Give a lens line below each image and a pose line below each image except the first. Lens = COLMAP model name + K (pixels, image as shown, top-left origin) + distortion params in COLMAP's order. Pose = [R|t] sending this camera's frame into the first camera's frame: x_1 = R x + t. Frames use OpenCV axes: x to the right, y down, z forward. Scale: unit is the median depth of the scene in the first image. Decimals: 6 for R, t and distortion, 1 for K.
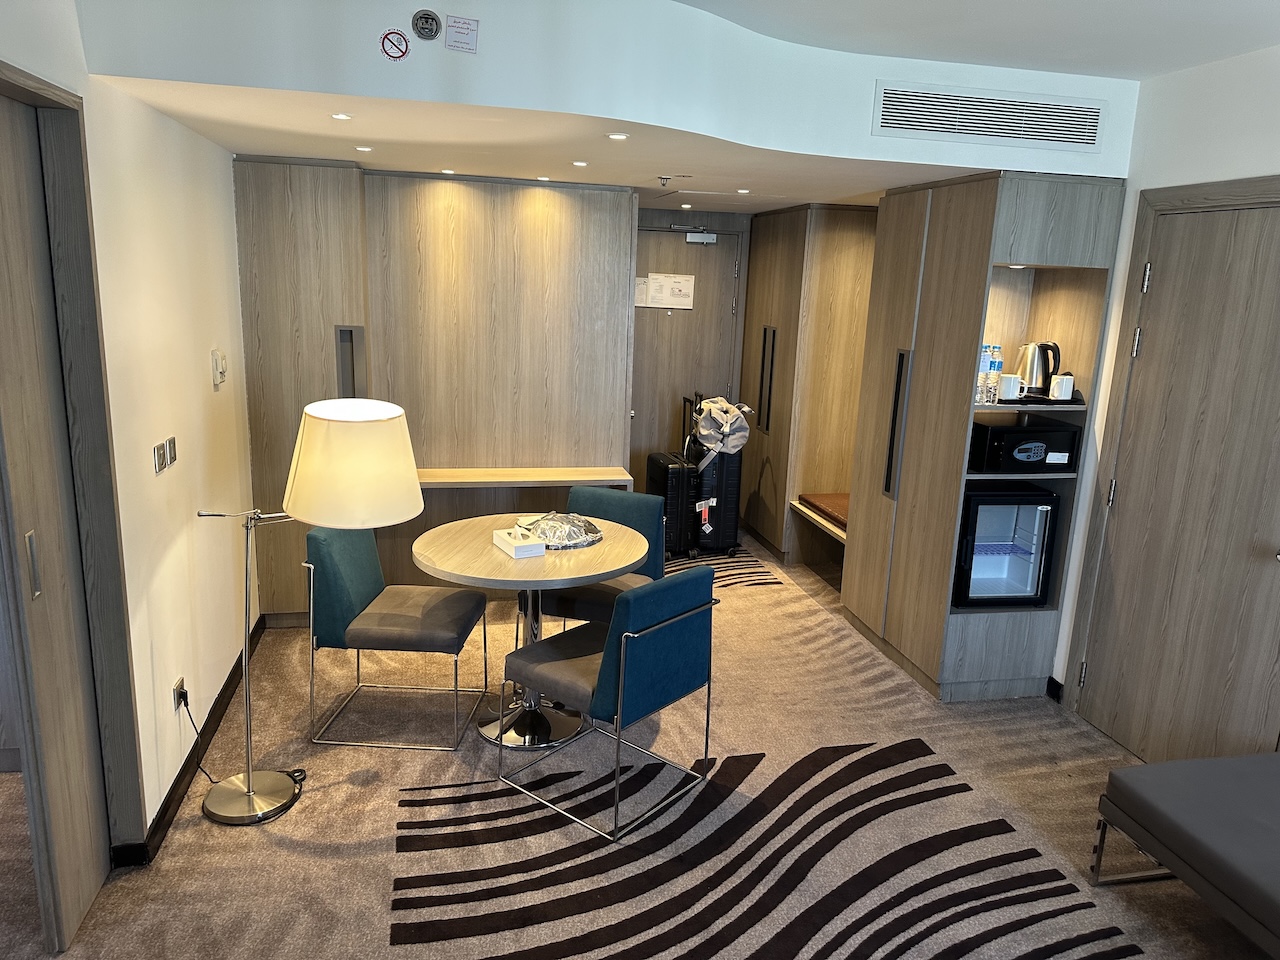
lens RADIAL K [[908.6, 0, 640.0], [0, 908.6, 480.0], [0, 0, 1]] dist [-0.007585, -0.004540]
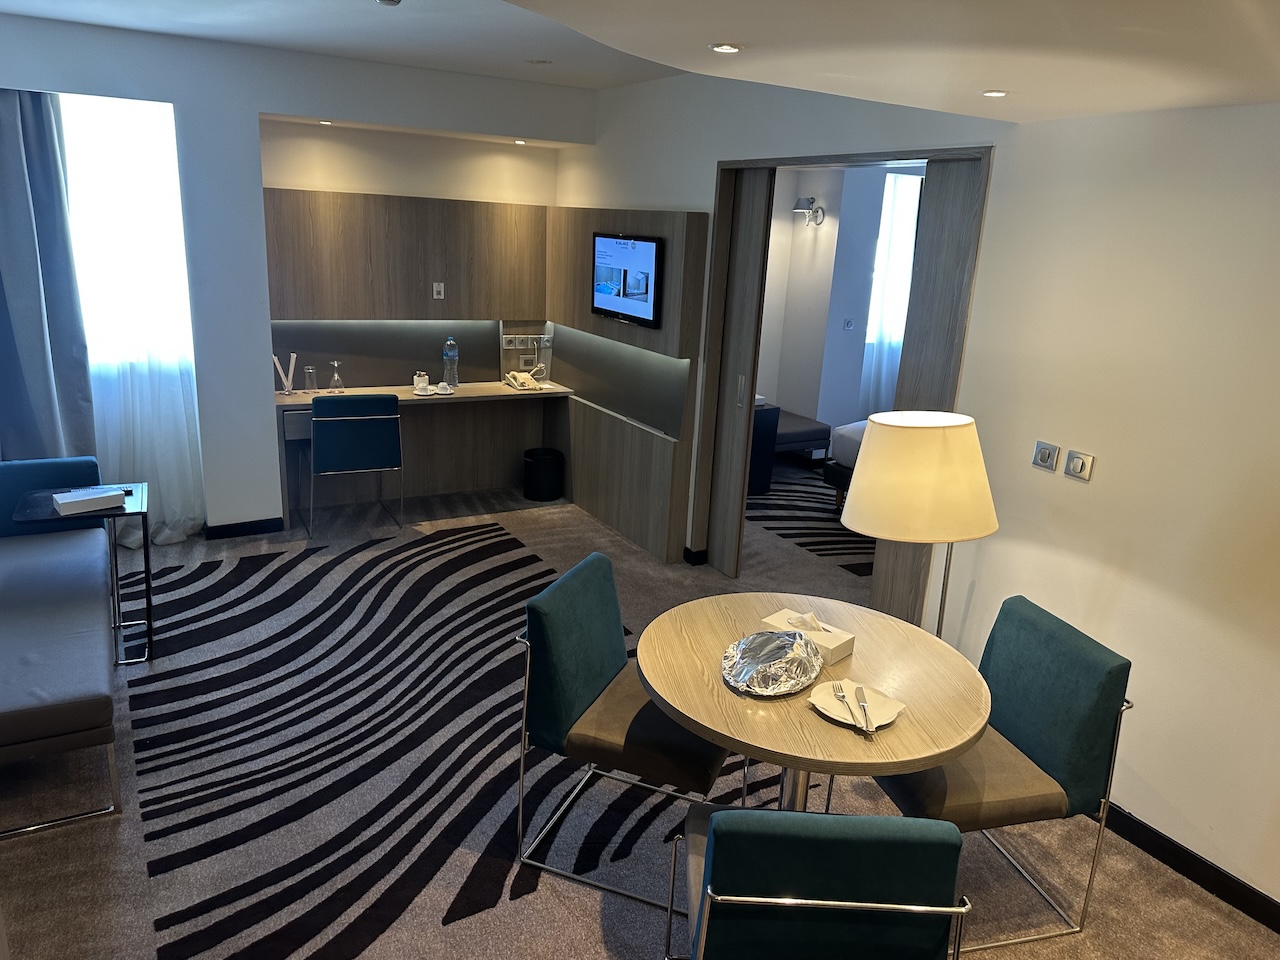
lens RADIAL K [[897.0, 0, 640.0], [0, 897.0, 480.0], [0, 0, 1]] dist [0.009082, -0.003082]
pose [[-0.949032, -0.005004, -0.315141, 0.231750], [-0.156474, 0.875431, 0.457315, -0.365727], [0.273595, 0.483317, -0.831595, 1.578972]]
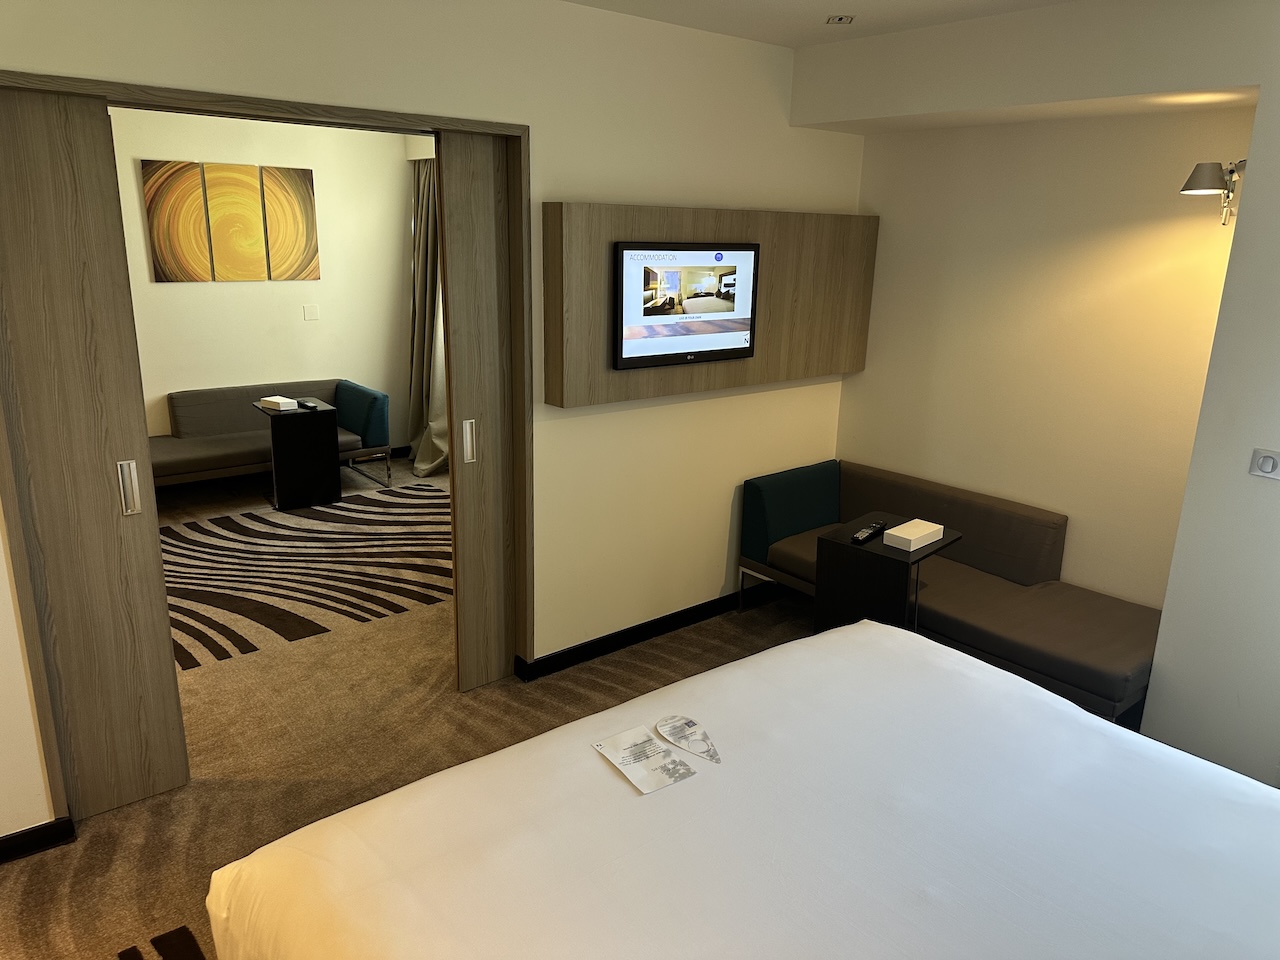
lens RADIAL K [[906.1, 0, 687.2], [0, 906.1, 462.1], [0, 0, 1]] dist [0.000071, -0.043314]
pose [[-0.500424, -0.264409, 0.824418, -1.423999], [0.147847, 0.912140, 0.382286, -0.199791], [-0.853064, 0.313192, -0.417364, 0.582782]]
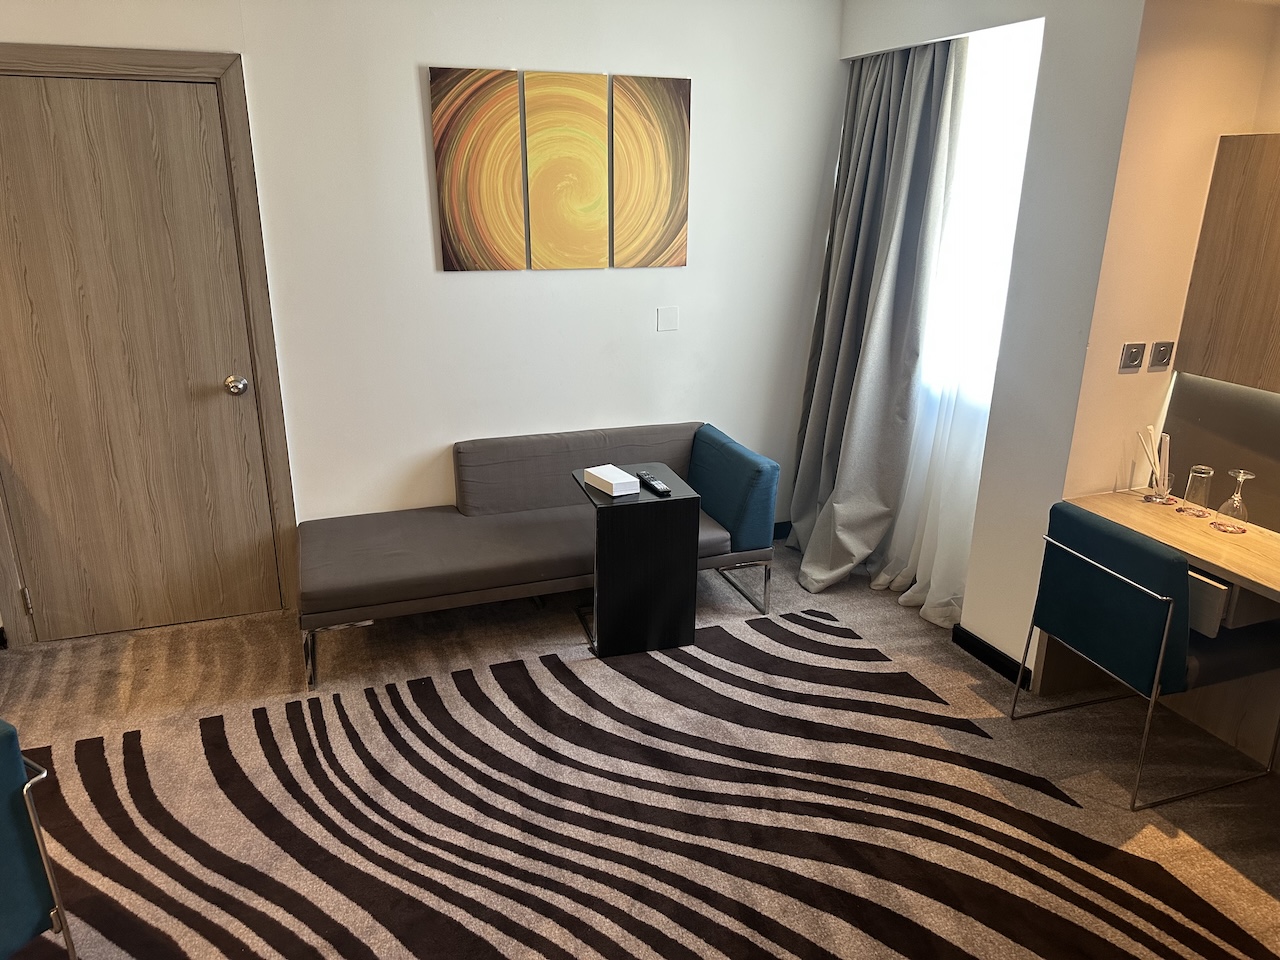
lens RADIAL K [[897.0, 0, 640.0], [0, 897.0, 480.0], [0, 0, 1]] dist [0.009082, -0.003082]
pose [[-0.137155, -0.348994, 0.927034, -0.476746], [0.207259, 0.905052, 0.371382, -0.126048], [-0.968624, 0.243073, -0.051800, 0.508634]]
